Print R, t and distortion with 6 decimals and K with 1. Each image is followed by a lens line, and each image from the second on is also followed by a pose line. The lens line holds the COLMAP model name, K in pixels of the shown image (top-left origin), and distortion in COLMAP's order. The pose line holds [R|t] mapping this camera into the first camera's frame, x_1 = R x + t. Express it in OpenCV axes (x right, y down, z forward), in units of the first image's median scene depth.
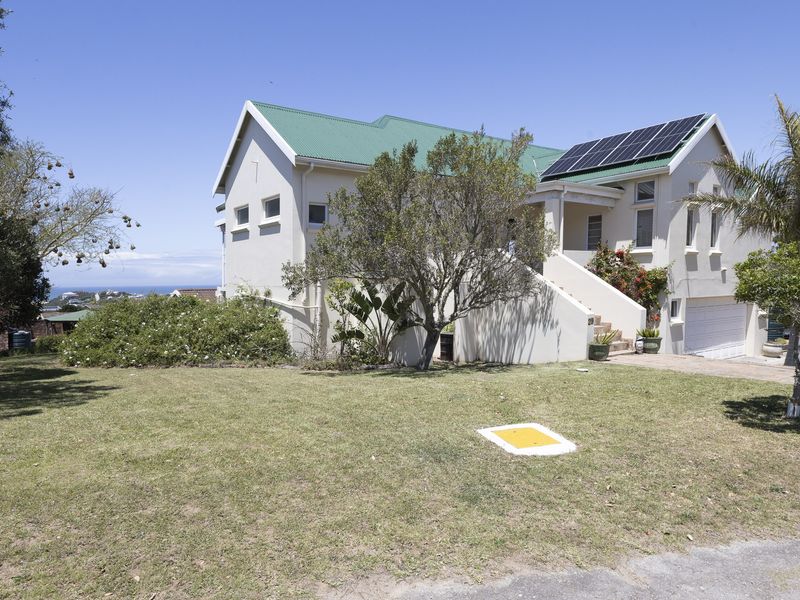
lens RADIAL K [[589.7, 0, 423.9], [0, 589.7, 299.5], [0, 0, 1]] dist [-0.004293, -0.006762]
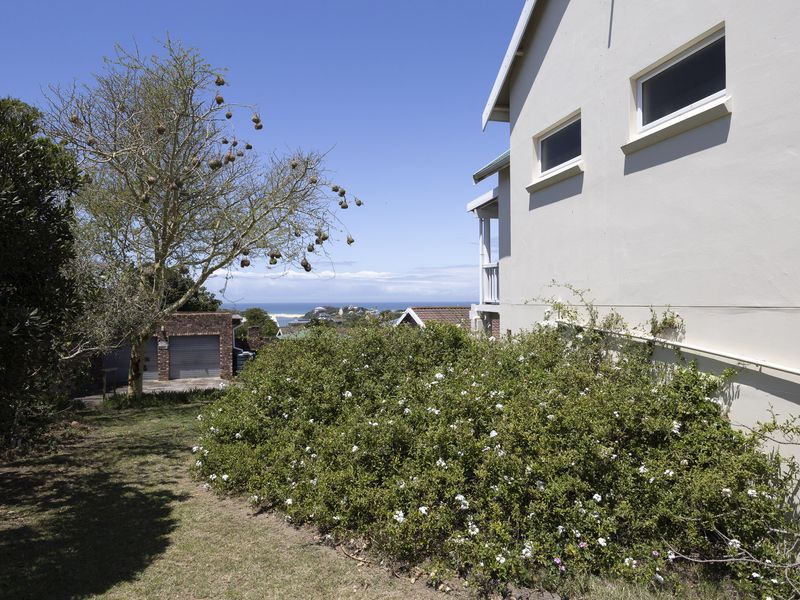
lens RADIAL K [[568.2, 0, 400.0], [0, 568.2, 300.0], [0, 0, 1]] dist [0.000182, -0.000003]
pose [[0.918691, 0.002436, -0.394969, -0.486594], [-0.013343, 0.999602, -0.024871, -0.027045], [0.394751, 0.028119, 0.918358, 1.104113]]
